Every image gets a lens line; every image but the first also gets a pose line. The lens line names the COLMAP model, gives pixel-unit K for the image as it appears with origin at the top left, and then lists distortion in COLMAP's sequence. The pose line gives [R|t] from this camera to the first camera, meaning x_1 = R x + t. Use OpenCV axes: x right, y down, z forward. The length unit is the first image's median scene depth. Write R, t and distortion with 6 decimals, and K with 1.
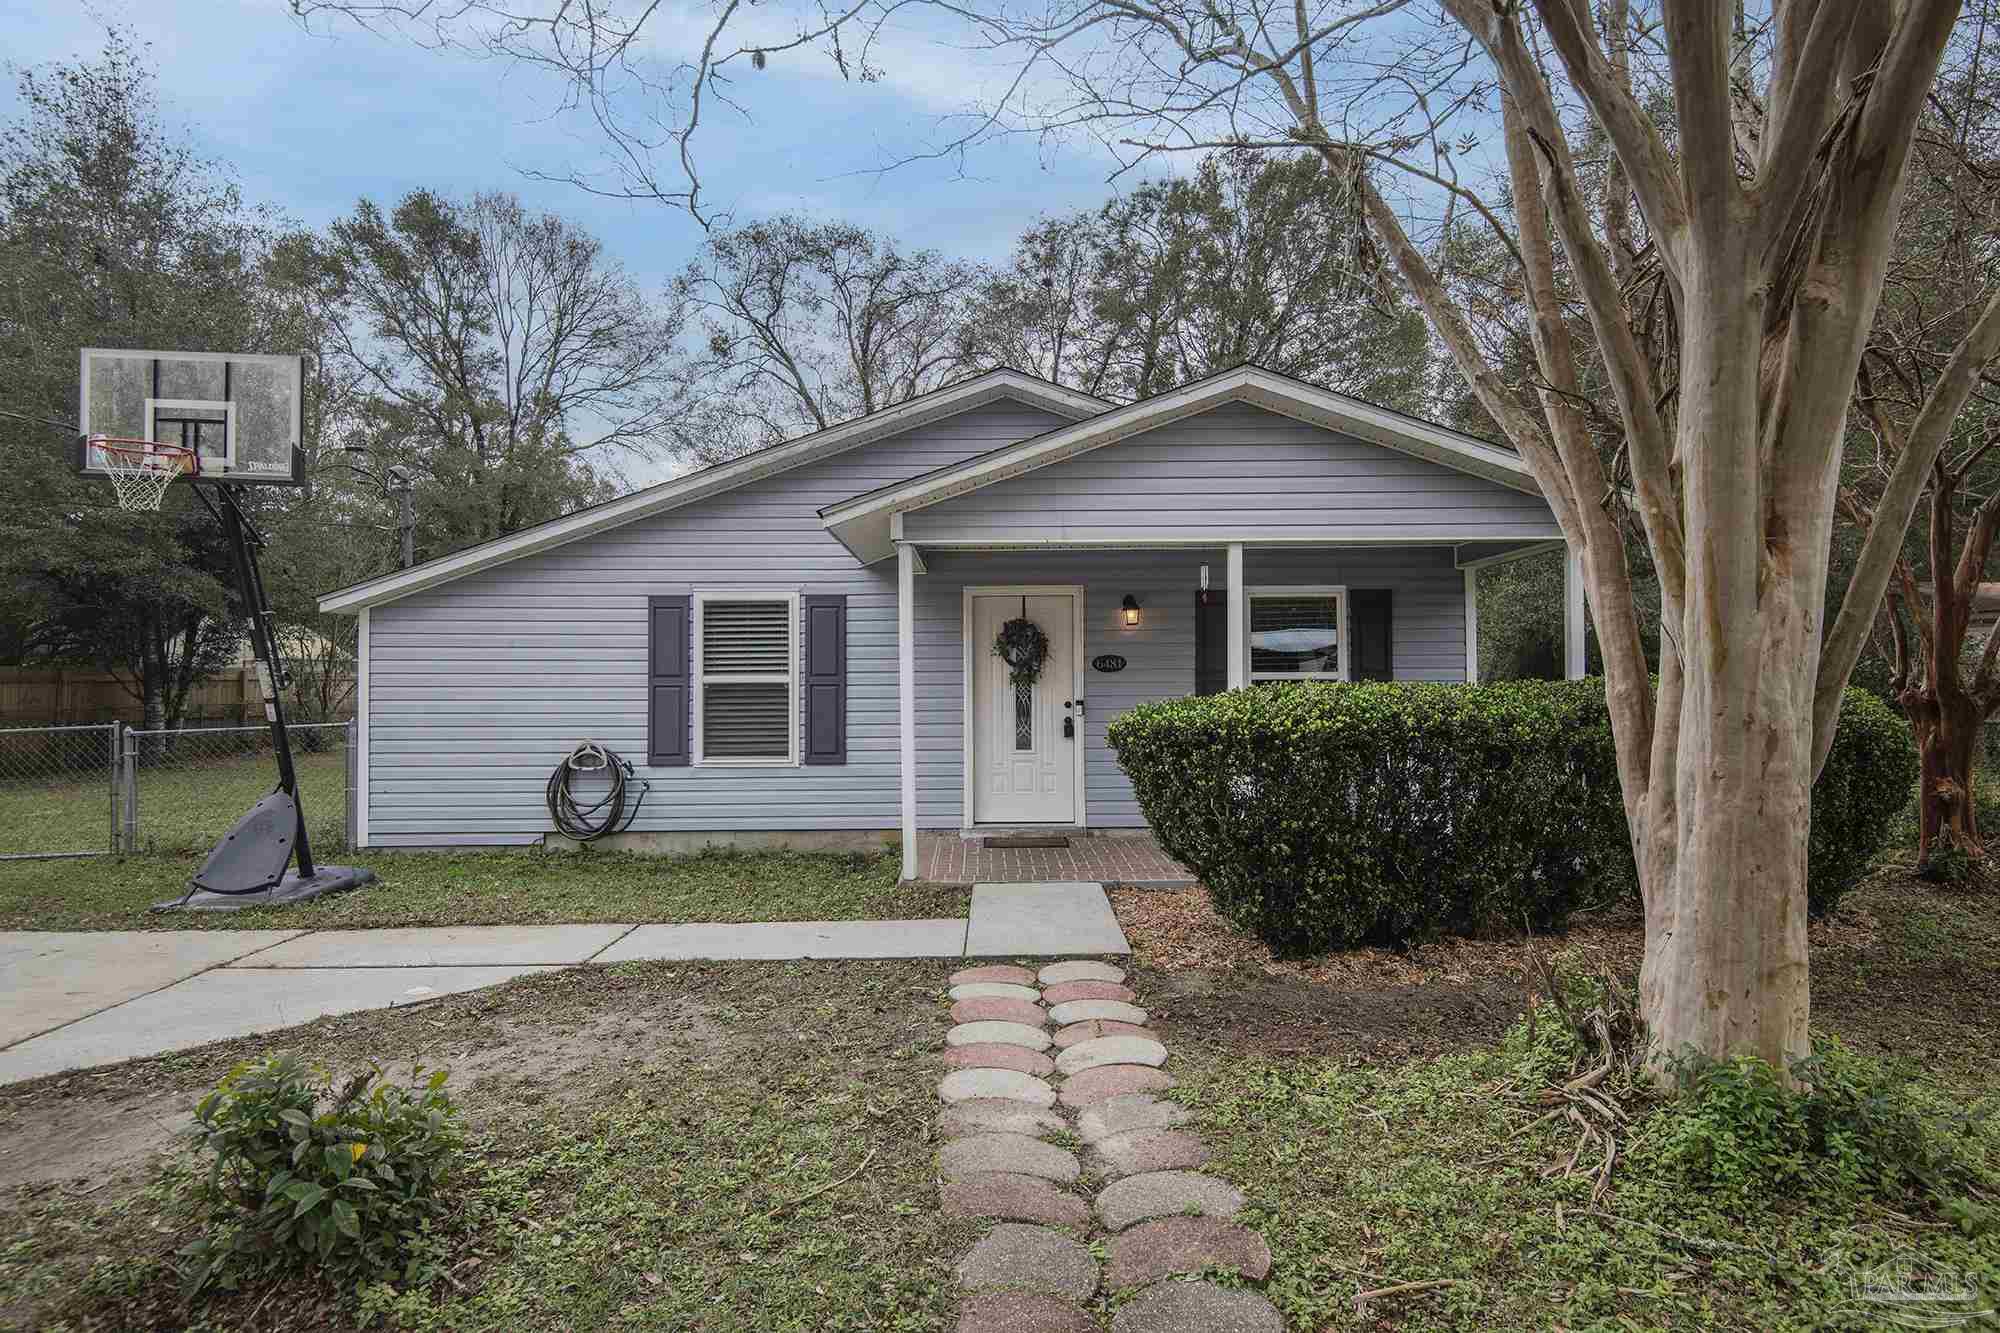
lens RADIAL K [[1108.1, 0, 994.7], [0, 1108.1, 660.8], [0, 0, 1]] dist [0.054298, -0.022430]
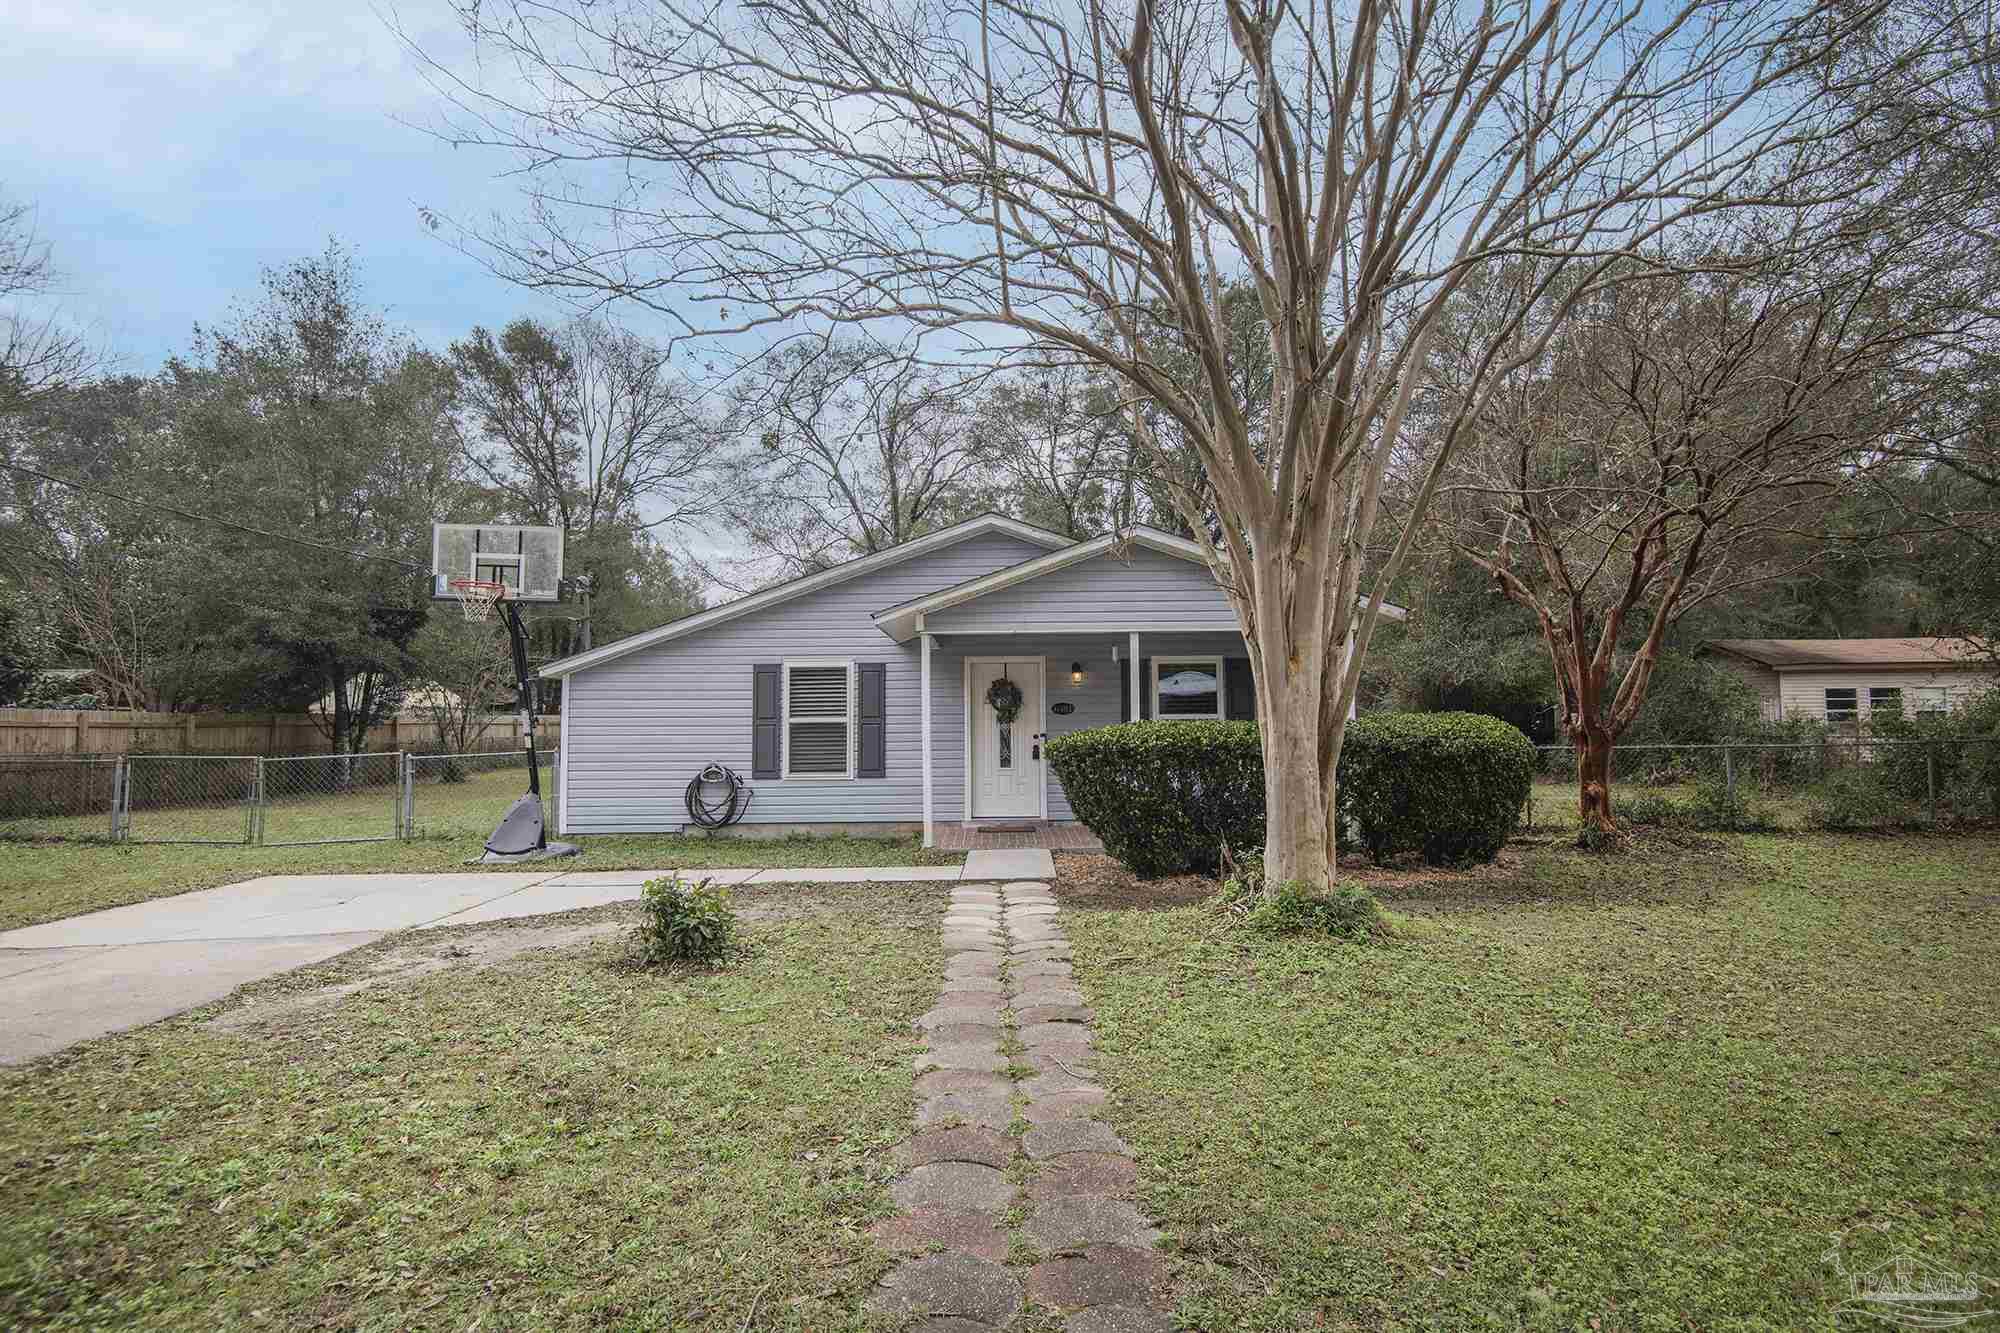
lens RADIAL K [[1036.0, 0, 1003.2], [0, 1036.0, 667.5], [0, 0, 1]] dist [0.024959, -0.004664]
pose [[0.999981, -0.003889, -0.004814, 0.030162], [0.003714, 0.999355, -0.035708, -0.003520], [0.004950, 0.035689, 0.999351, -0.383866]]
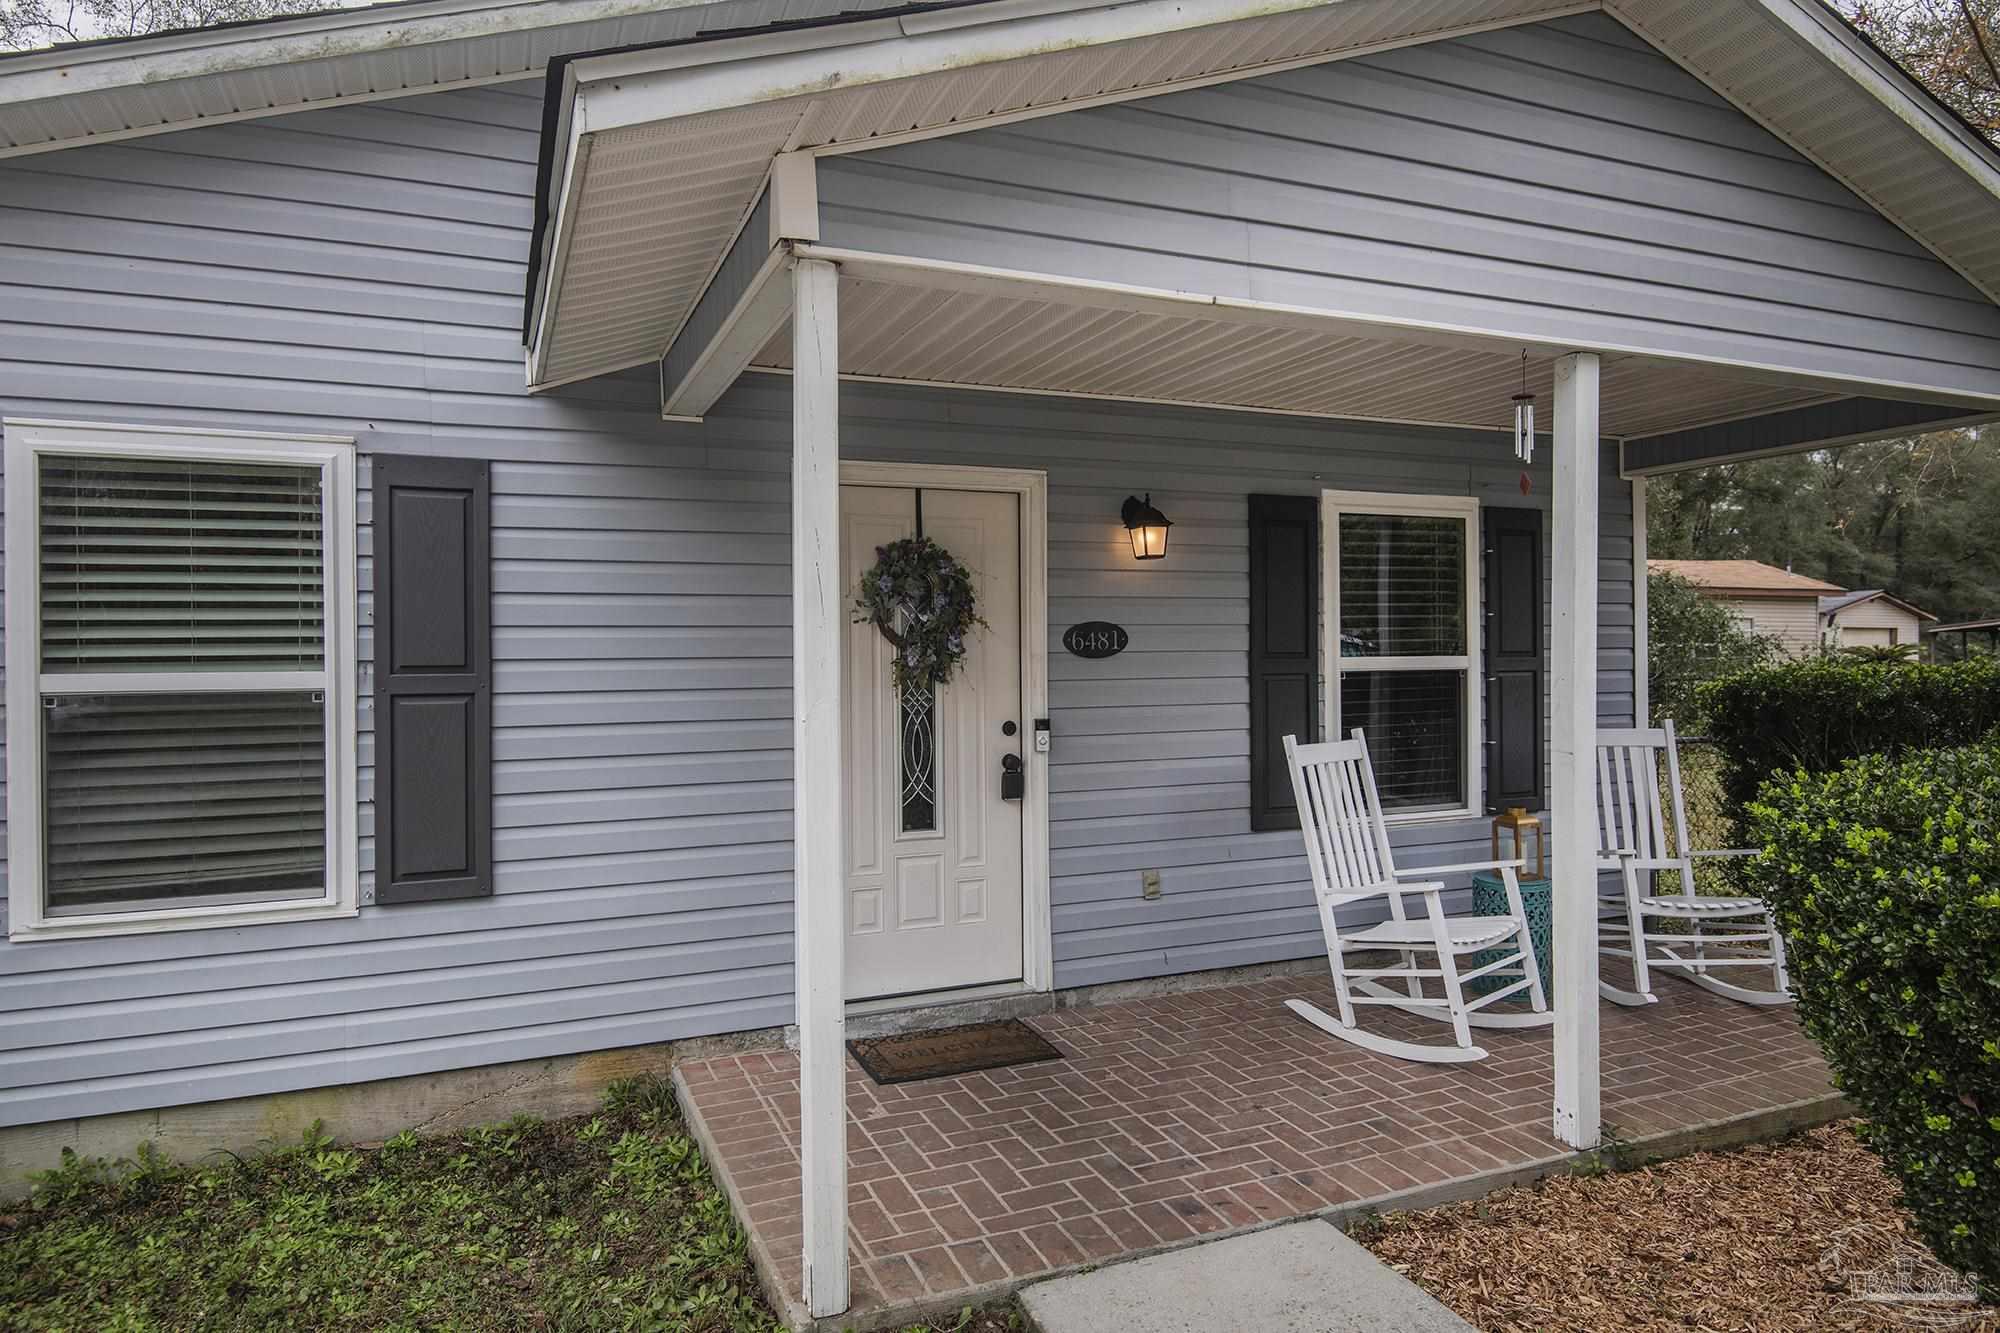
lens RADIAL K [[1228.7, 0, 1014.0], [0, 1228.7, 660.3], [0, 0, 1]] dist [0.004005, -0.000994]
pose [[0.918910, -0.006406, 0.394416, -0.135935], [-0.003531, 0.999695, 0.024463, -0.001269], [-0.394452, -0.023872, 0.918607, 0.532378]]
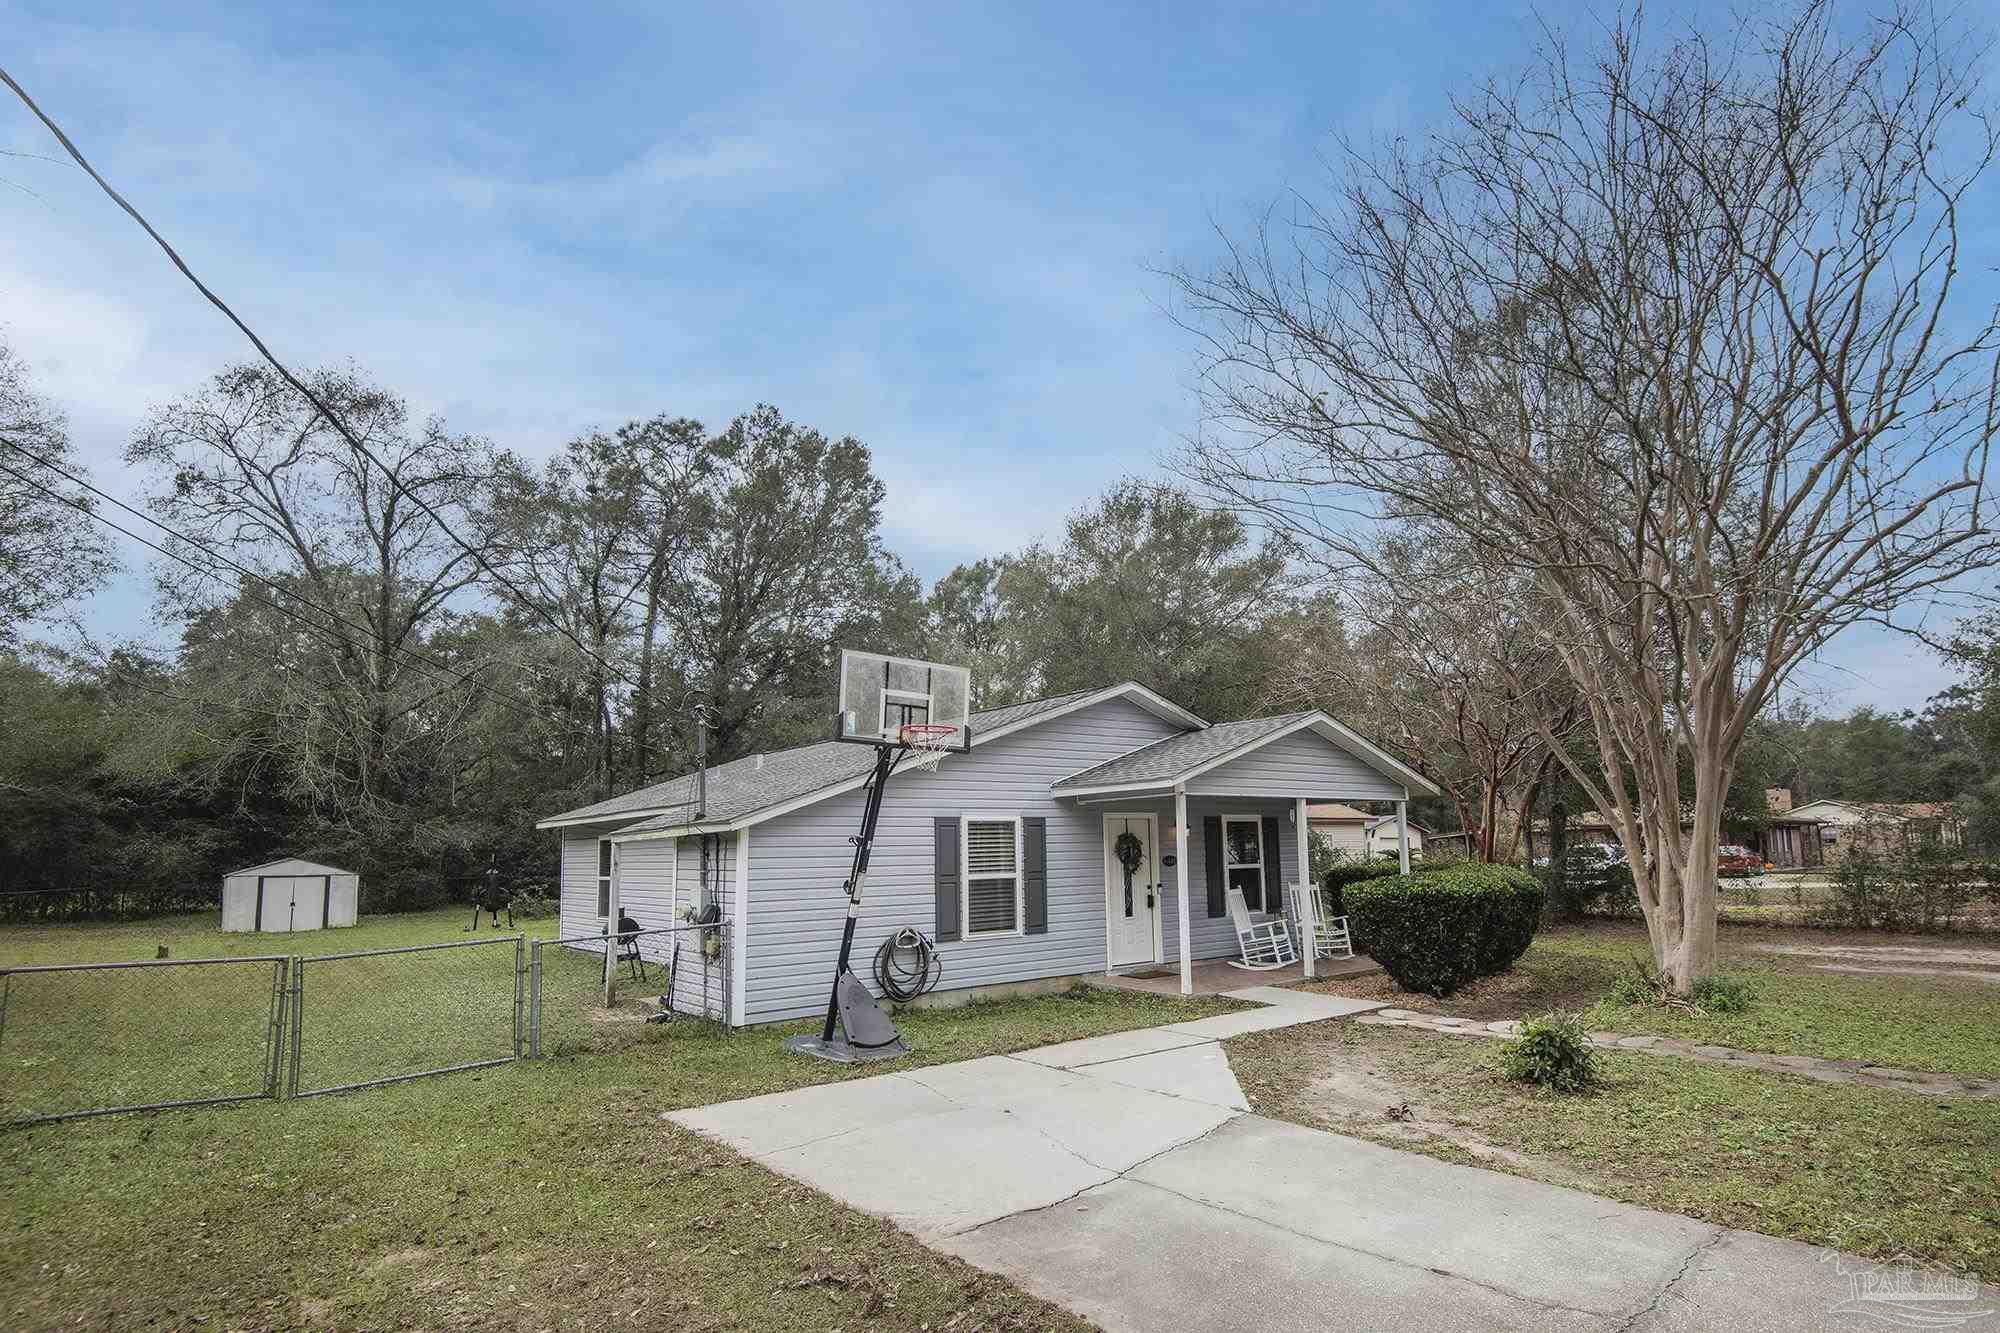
lens RADIAL K [[1080.5, 0, 1040.4], [0, 1080.5, 751.9], [0, 0, 1]] dist [0.024037, -0.001062]
pose [[0.772715, 0.046390, 0.633055, -1.057897], [0.003244, 0.997024, -0.077021, -0.035481], [-0.634744, 0.061569, 0.770265, -0.112907]]
